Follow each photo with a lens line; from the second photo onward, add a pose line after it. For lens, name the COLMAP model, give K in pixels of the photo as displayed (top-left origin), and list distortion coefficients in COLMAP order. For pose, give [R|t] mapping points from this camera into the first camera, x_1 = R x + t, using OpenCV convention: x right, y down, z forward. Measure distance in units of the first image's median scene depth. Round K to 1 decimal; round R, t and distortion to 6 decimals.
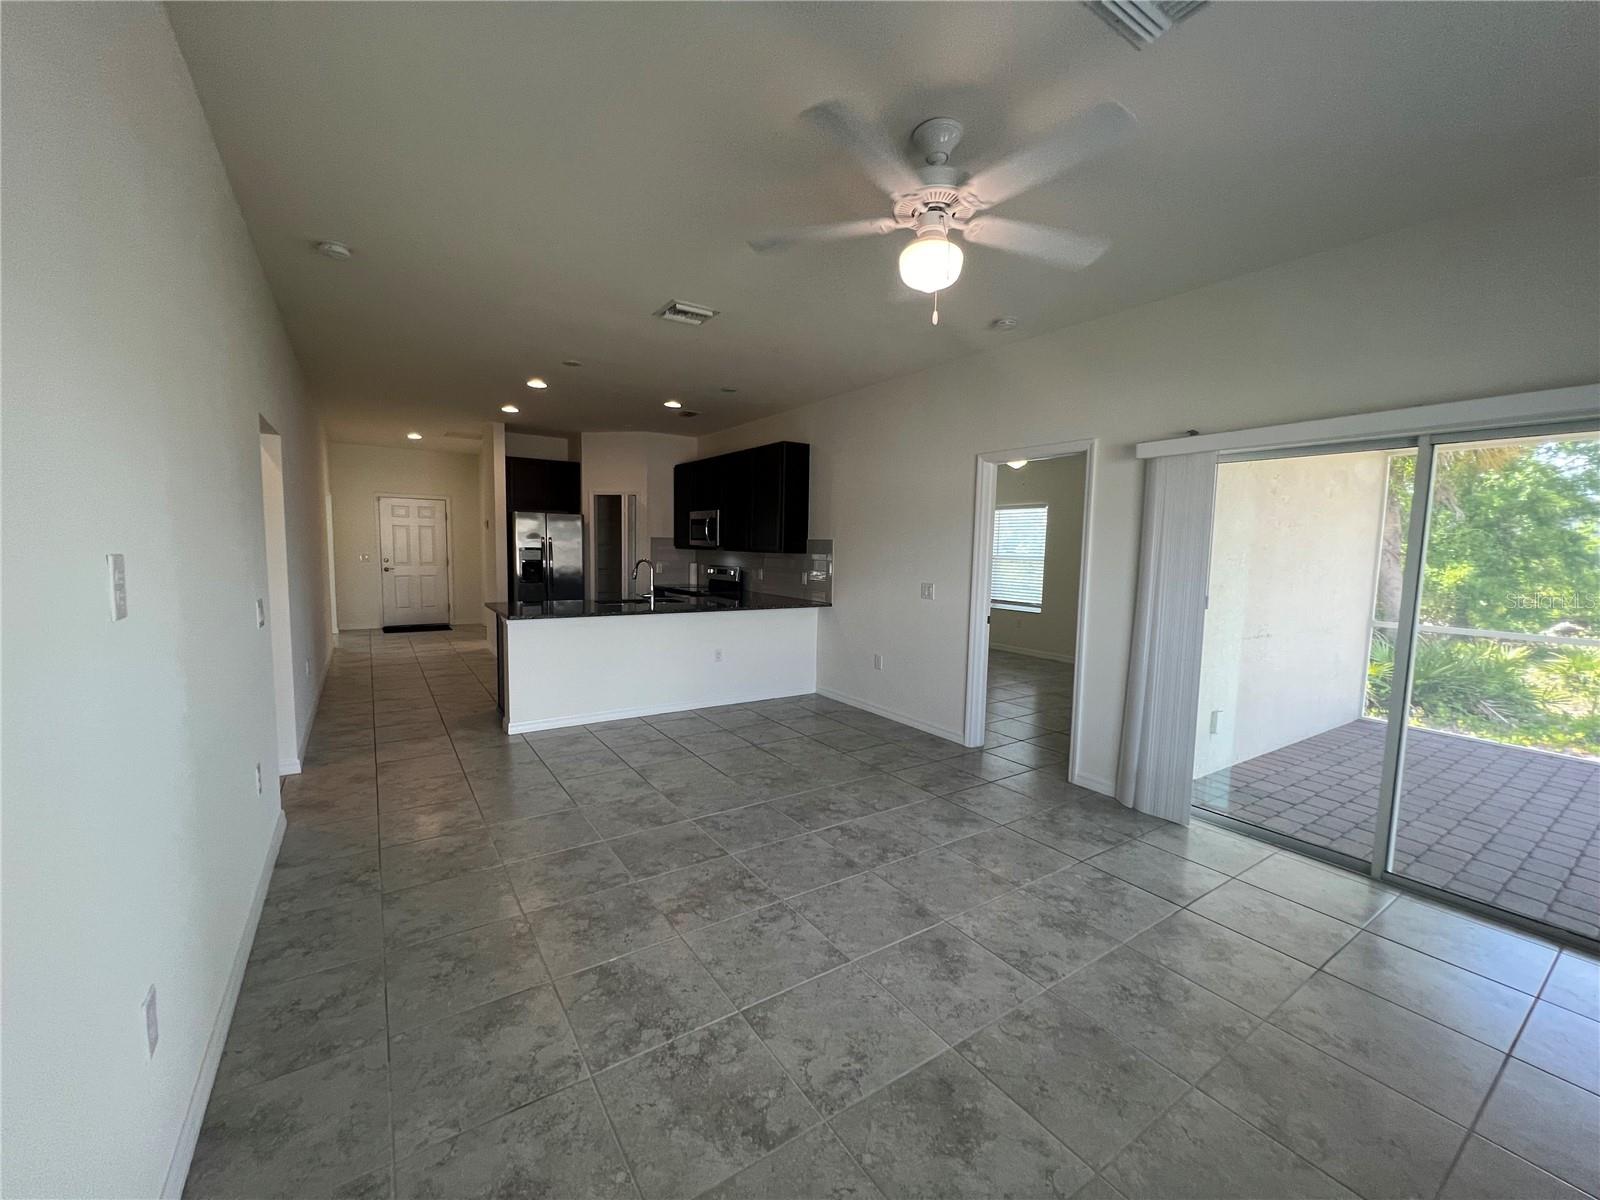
lens RADIAL K [[646.1, 0, 802.6], [0, 646.1, 600.8], [0, 0, 1]] dist [-0.002771, 0.000522]
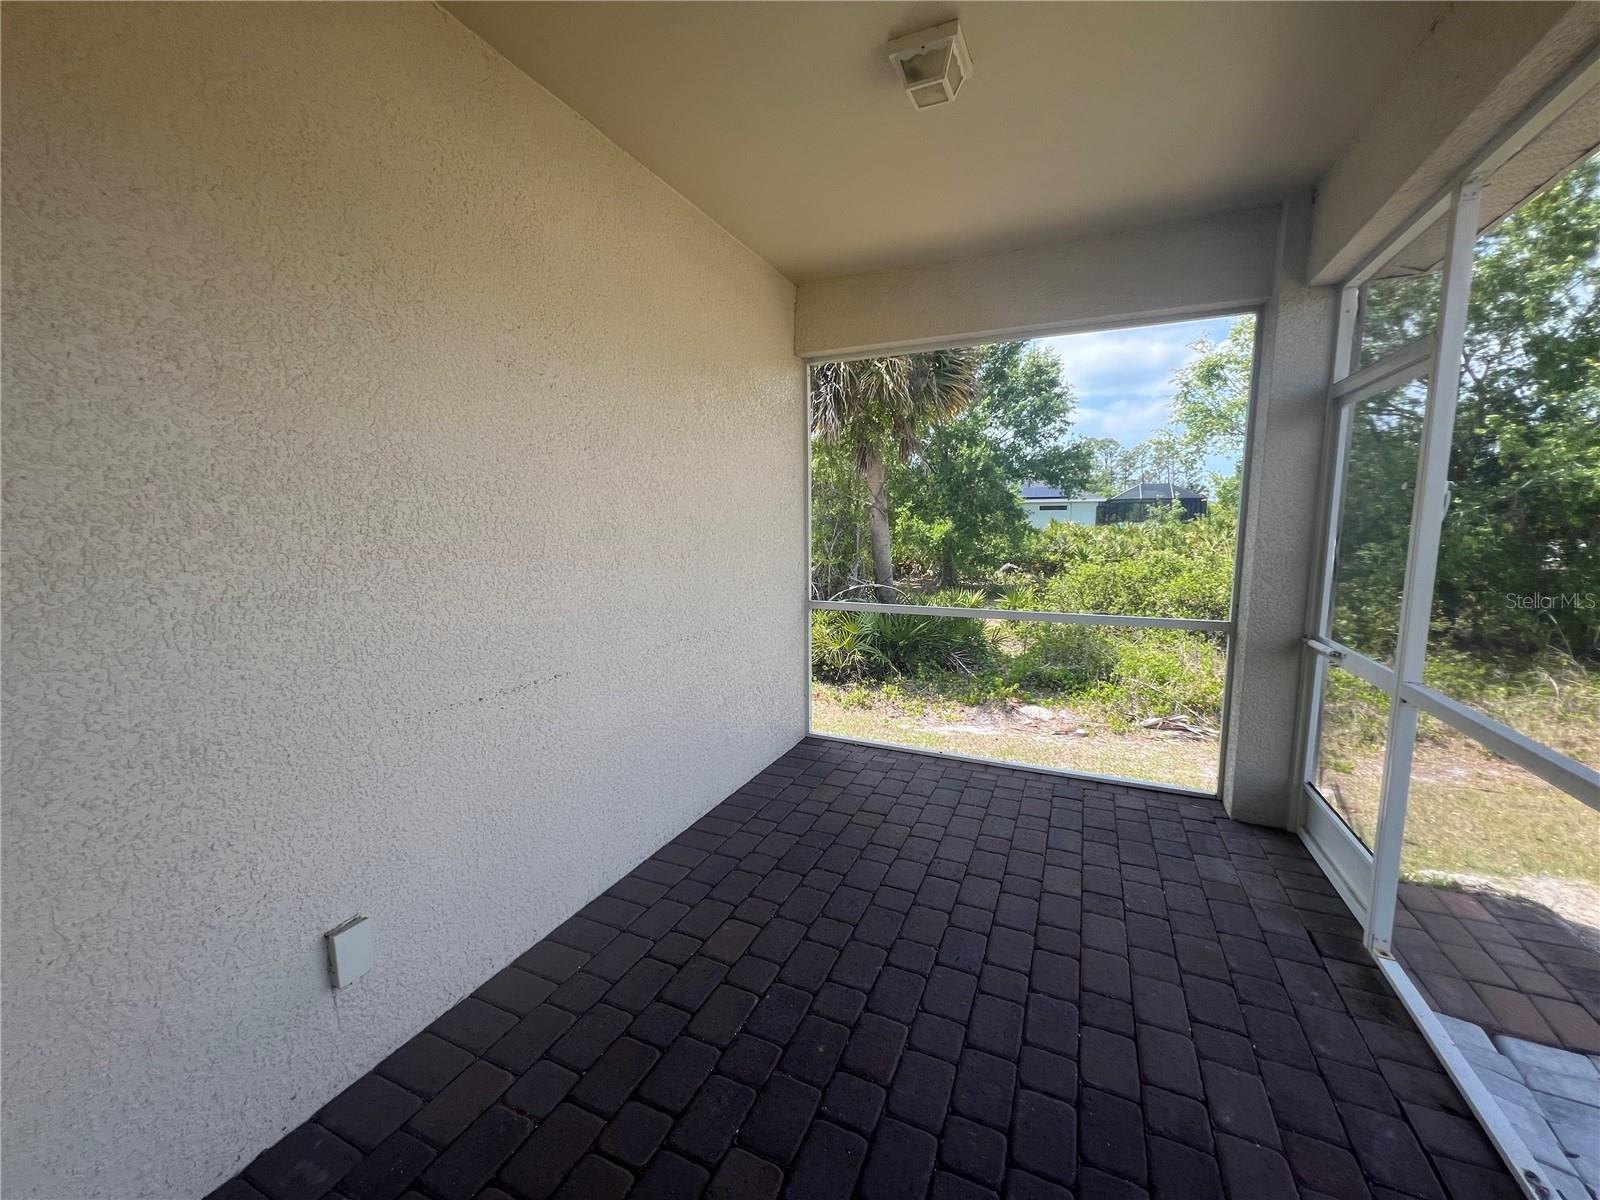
lens RADIAL K [[646.1, 0, 796.6], [0, 646.1, 601.3], [0, 0, 1]] dist [-0.002771, 0.000522]
pose [[0.850219, -0.093411, 0.518075, 0.170645], [0.068004, 0.995374, 0.067867, -0.007779], [-0.522018, -0.022470, 0.852638, 0.134987]]
